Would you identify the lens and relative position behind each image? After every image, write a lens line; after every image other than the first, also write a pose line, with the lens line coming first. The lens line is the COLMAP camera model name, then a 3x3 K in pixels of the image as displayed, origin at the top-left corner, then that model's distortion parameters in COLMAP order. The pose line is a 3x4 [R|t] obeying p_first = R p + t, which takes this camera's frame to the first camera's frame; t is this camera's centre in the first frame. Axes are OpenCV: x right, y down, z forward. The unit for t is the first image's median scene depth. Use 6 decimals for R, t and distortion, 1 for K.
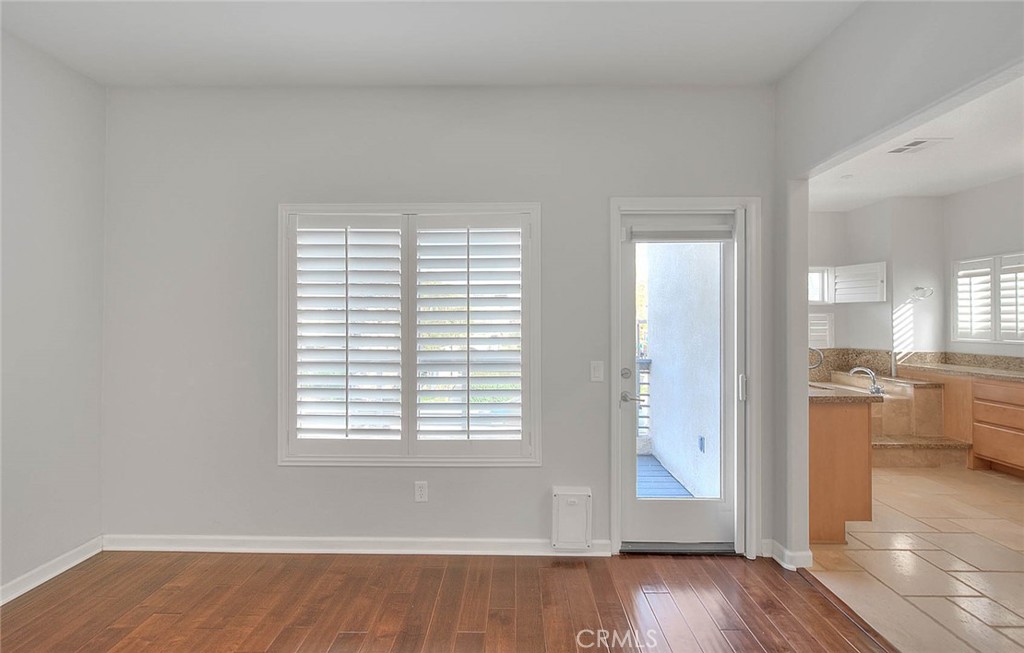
lens RADIAL K [[420.6, 0, 512.1], [0, 420.6, 318.6], [0, 0, 1]] dist [-0.001183, -0.000684]
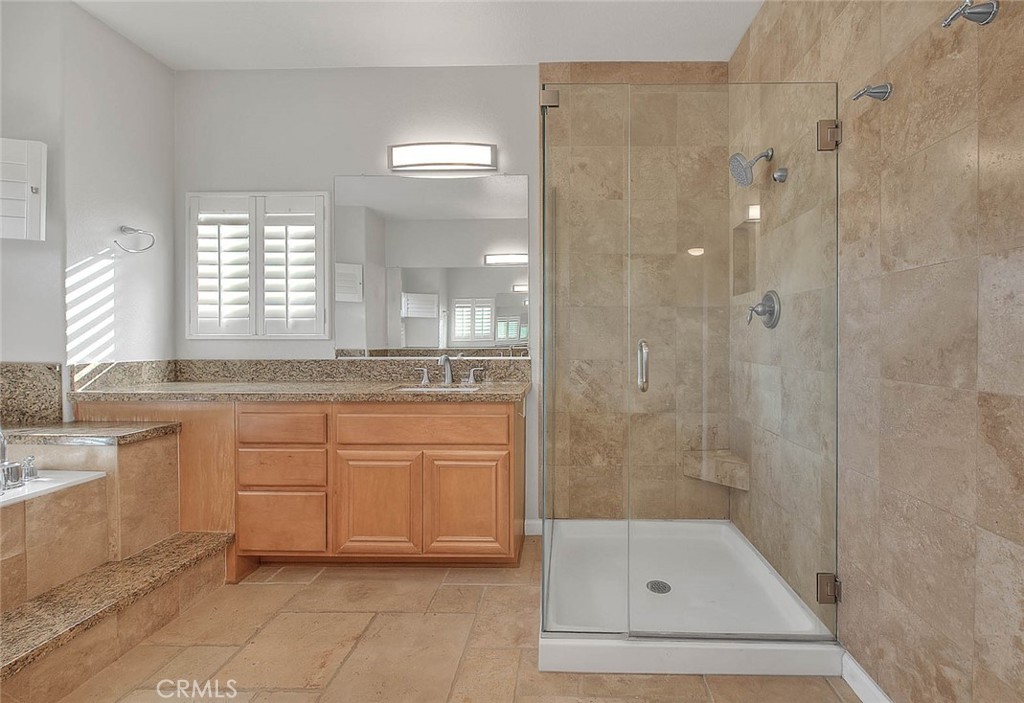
lens RADIAL K [[442.7, 0, 564.4], [0, 442.7, 344.8], [0, 0, 1]] dist [-0.002114, -0.000751]
pose [[0.005749, -0.009433, 0.999939, 0.519715], [-0.012180, 0.999881, 0.009503, 0.054110], [-0.999909, -0.012234, 0.005633, 0.552312]]
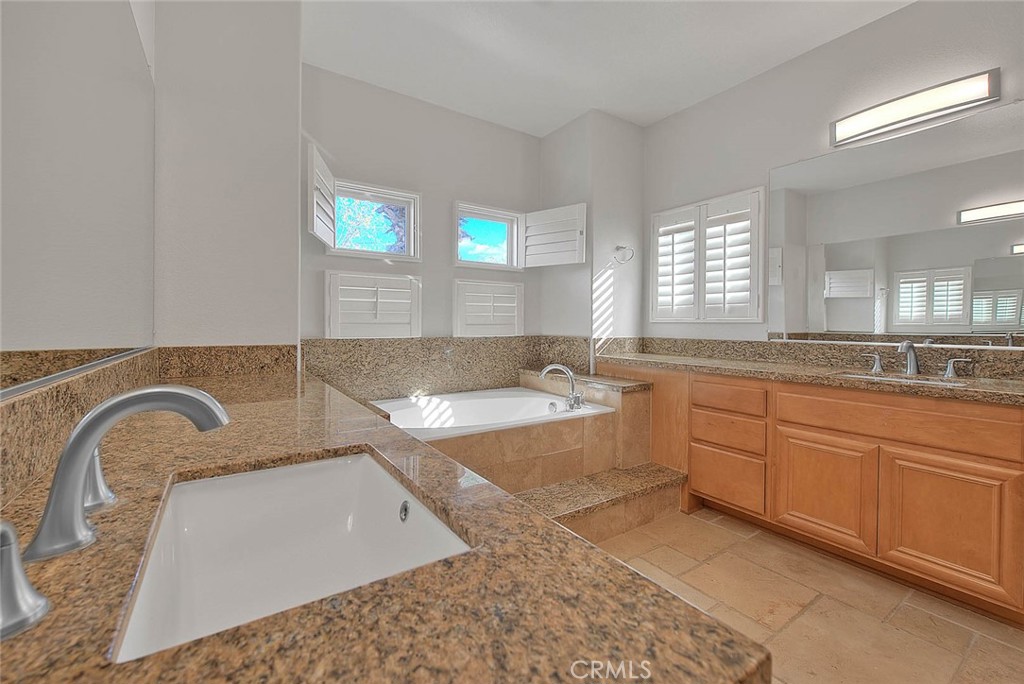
lens RADIAL K [[426.5, 0, 502.6], [0, 426.5, 326.6], [0, 0, 1]] dist [-0.001644, -0.001037]
pose [[0.833190, -0.001810, 0.552984, 0.452812], [-0.010553, 0.999760, 0.019172, 0.054261], [-0.552886, -0.021810, 0.832971, 0.564999]]
